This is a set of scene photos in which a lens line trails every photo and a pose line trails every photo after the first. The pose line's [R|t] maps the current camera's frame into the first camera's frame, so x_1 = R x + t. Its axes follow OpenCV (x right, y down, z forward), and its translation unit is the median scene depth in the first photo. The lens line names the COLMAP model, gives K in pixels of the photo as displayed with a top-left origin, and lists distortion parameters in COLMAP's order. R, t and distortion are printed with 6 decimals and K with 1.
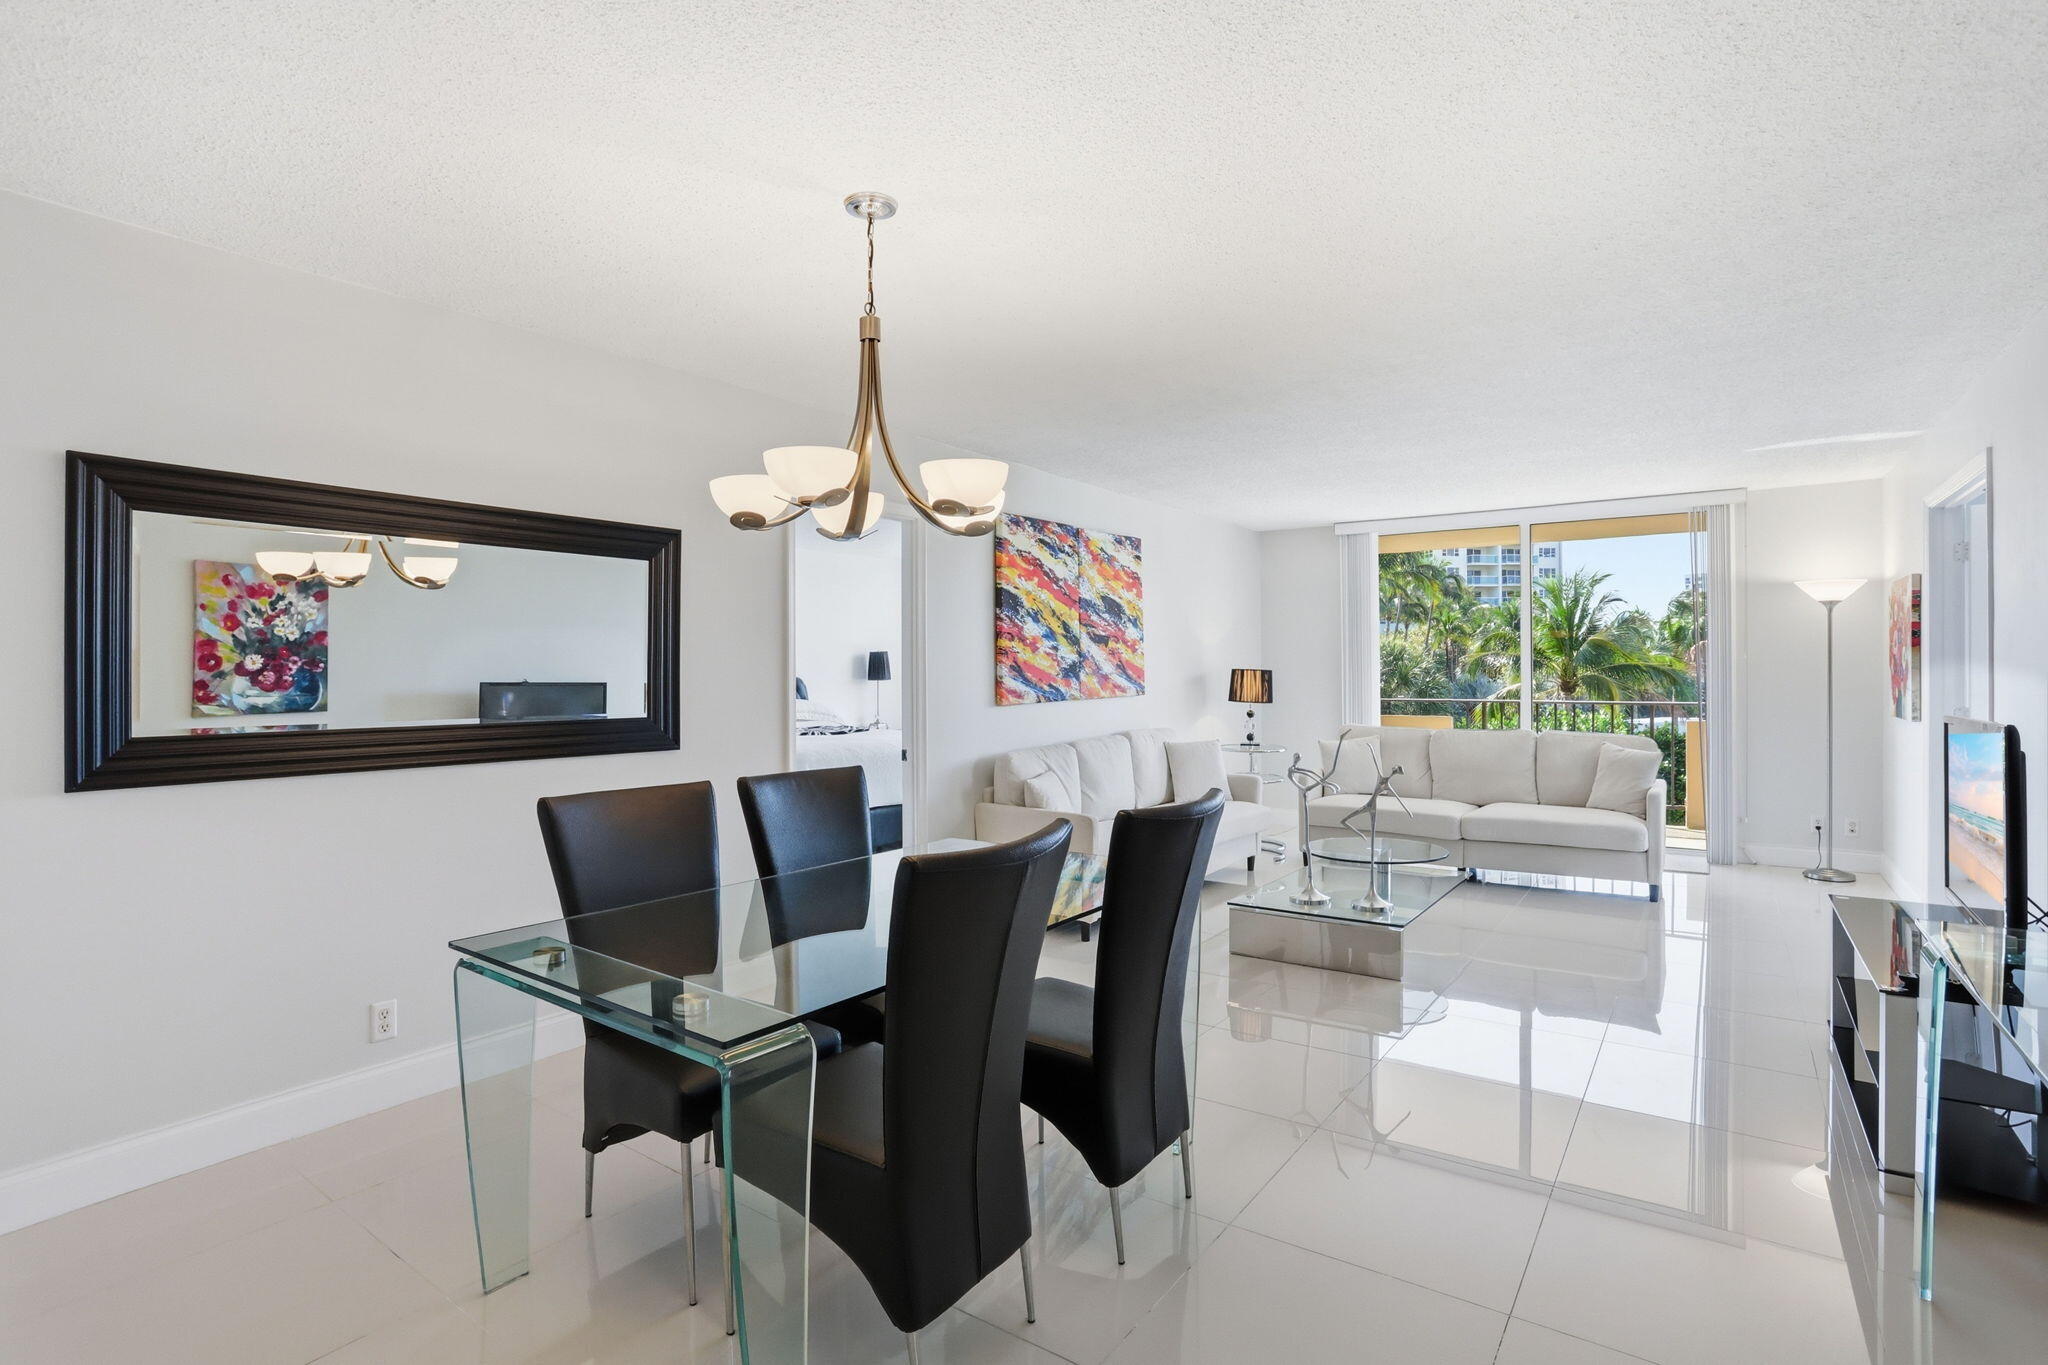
lens RADIAL K [[1021.4, 0, 1074.3], [0, 1021.4, 678.9], [0, 0, 1]] dist [0.001882, 0.001037]
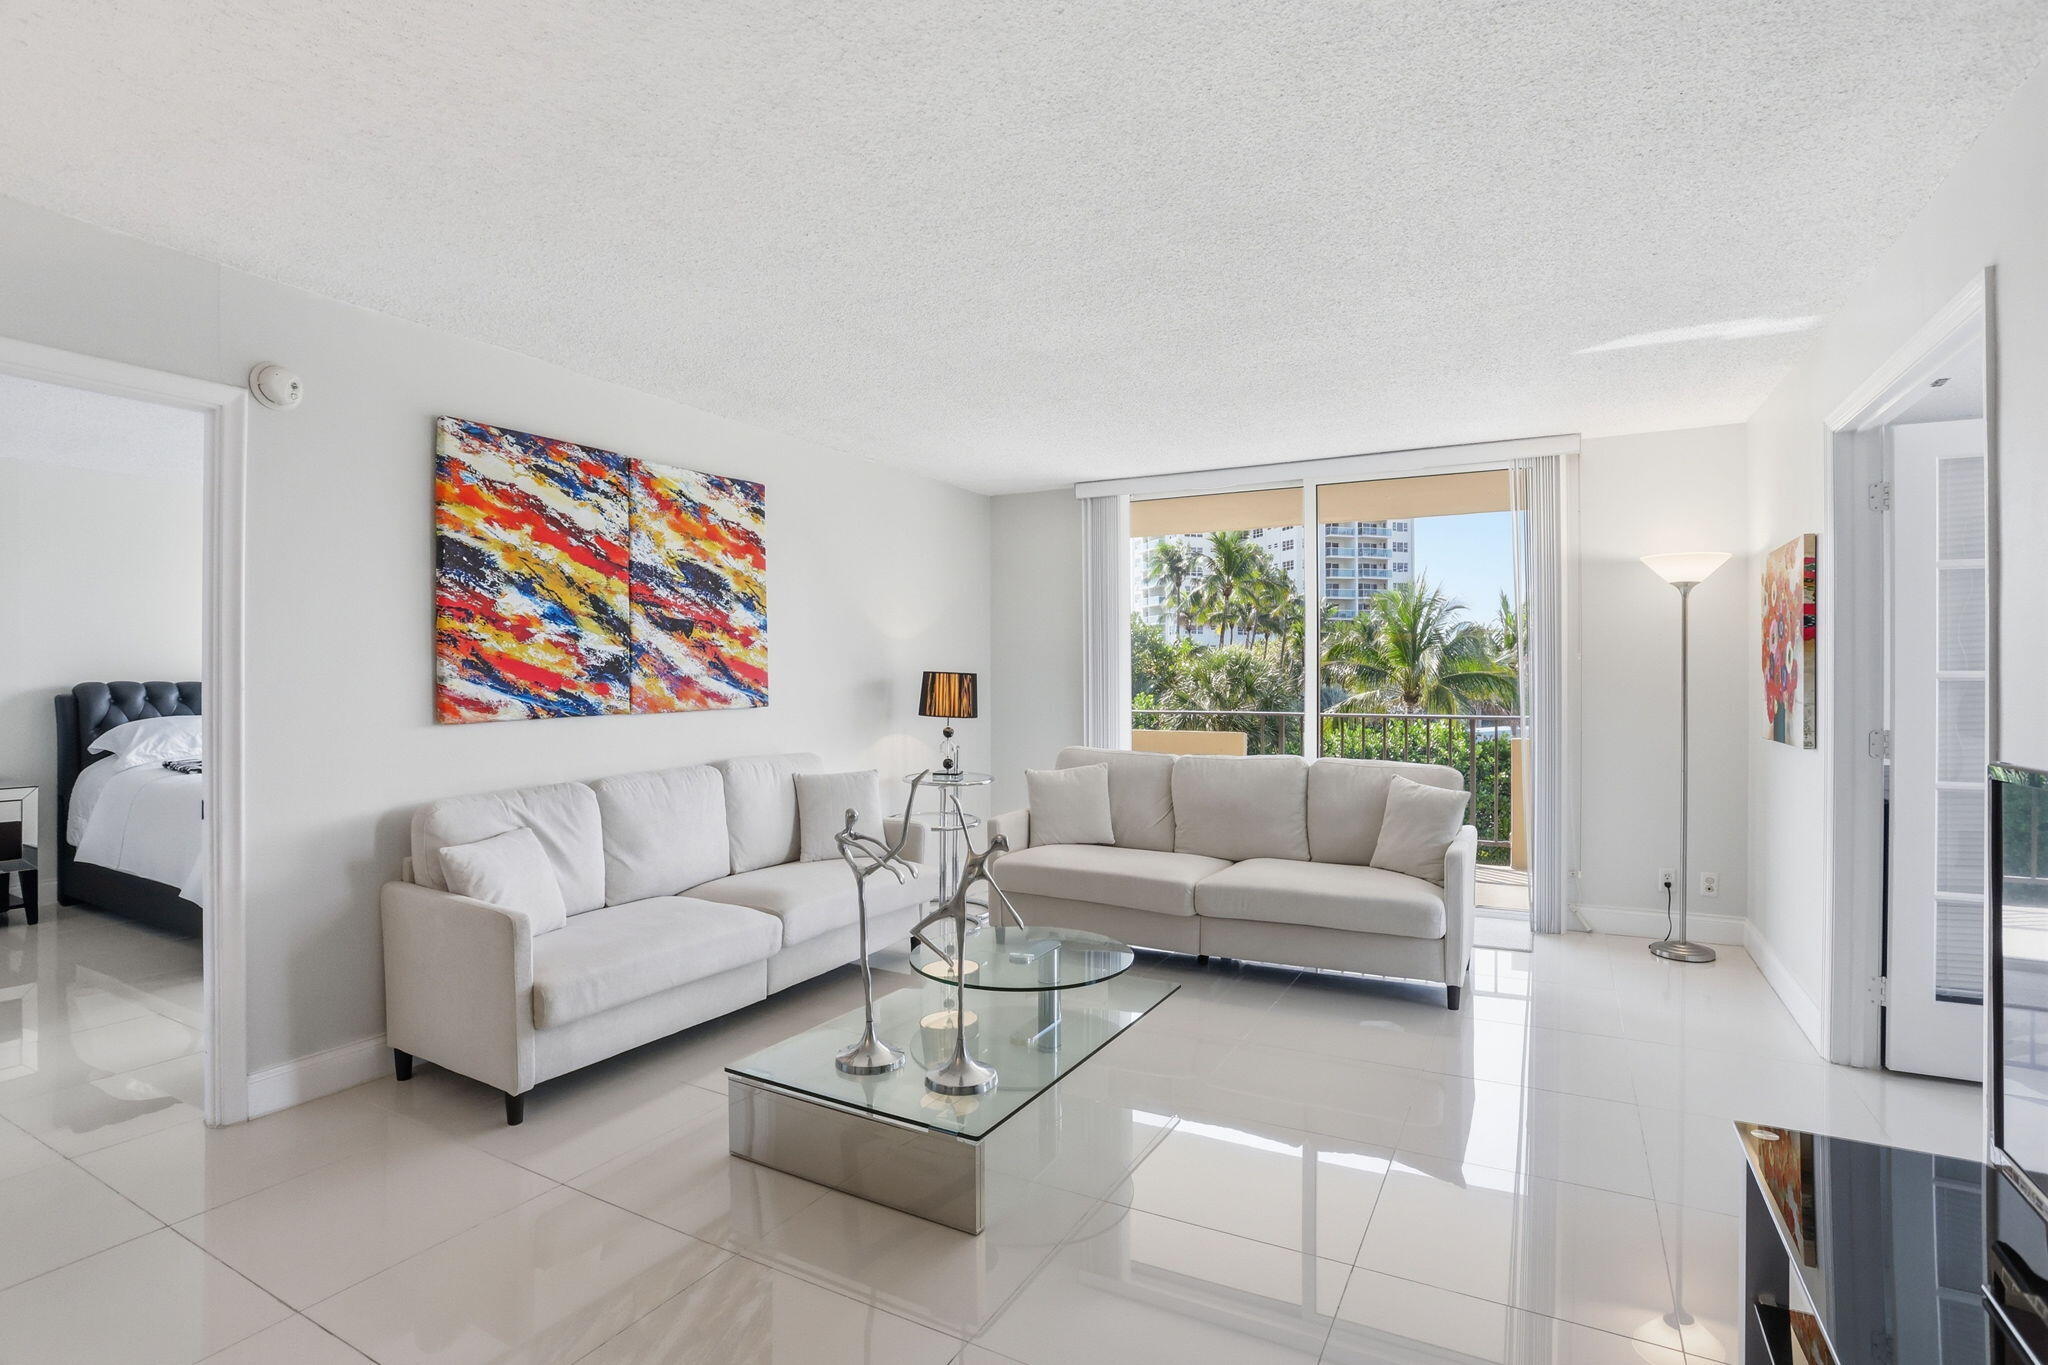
lens RADIAL K [[1008.9, 0, 1024.0], [0, 1008.9, 682.5], [0, 0, 1]] dist [-0.057638, 0.024657]
pose [[0.997436, 0.004270, 0.071432, 0.216000], [-0.003893, 0.999978, -0.005410, 0.002268], [-0.071454, 0.005118, 0.997431, 0.330045]]
